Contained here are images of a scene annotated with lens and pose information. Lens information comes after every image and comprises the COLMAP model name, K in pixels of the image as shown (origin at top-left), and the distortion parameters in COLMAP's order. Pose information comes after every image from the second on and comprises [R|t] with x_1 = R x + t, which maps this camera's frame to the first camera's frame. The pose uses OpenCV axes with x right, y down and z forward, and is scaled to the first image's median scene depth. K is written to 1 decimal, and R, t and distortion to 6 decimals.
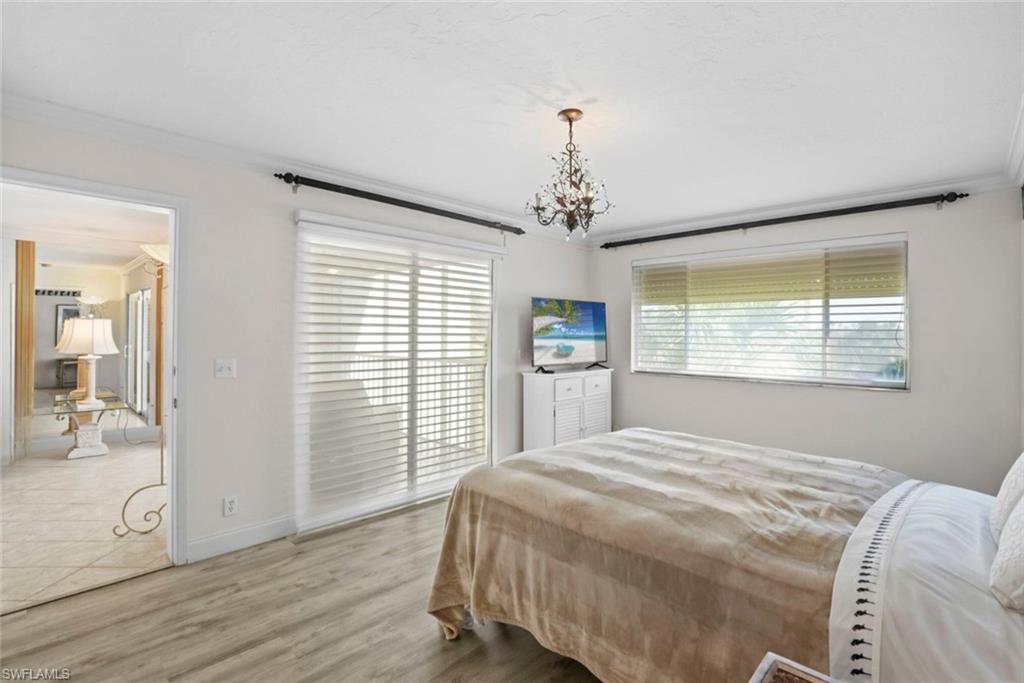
lens RADIAL K [[477.2, 0, 514.2], [0, 477.2, 342.1], [0, 0, 1]] dist [-0.079169, 0.034723]
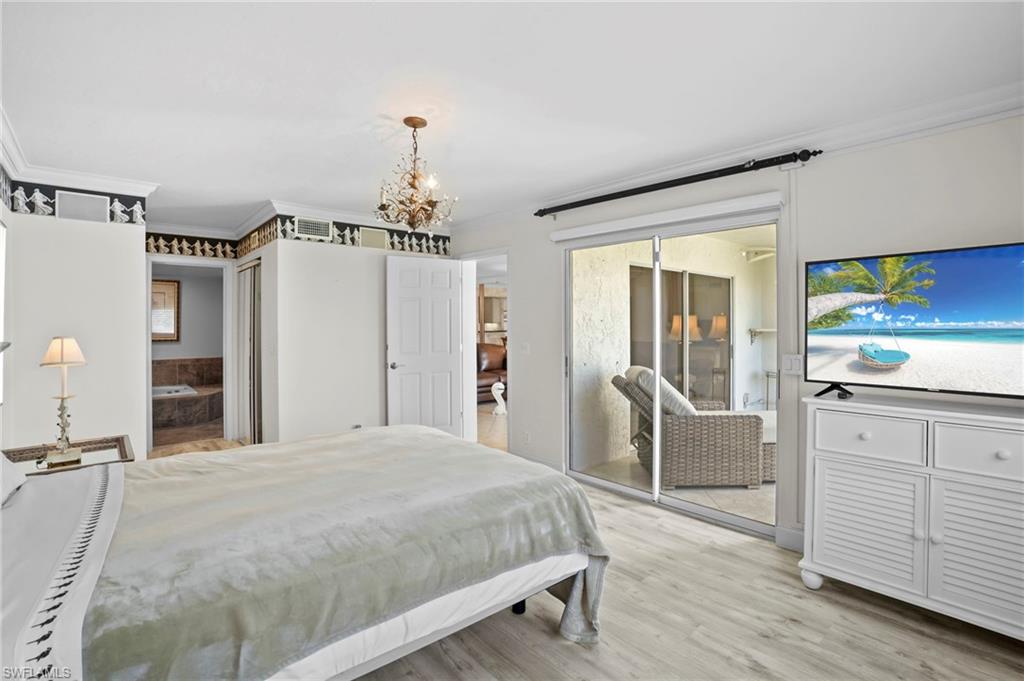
lens RADIAL K [[477.2, 0, 514.2], [0, 477.2, 341.1], [0, 0, 1]] dist [-0.079169, 0.034723]
pose [[-0.063783, 0.030105, -0.997510, 0.617913], [-0.019667, 0.999313, 0.031417, -0.008945], [0.997770, 0.021622, -0.063148, 0.667254]]
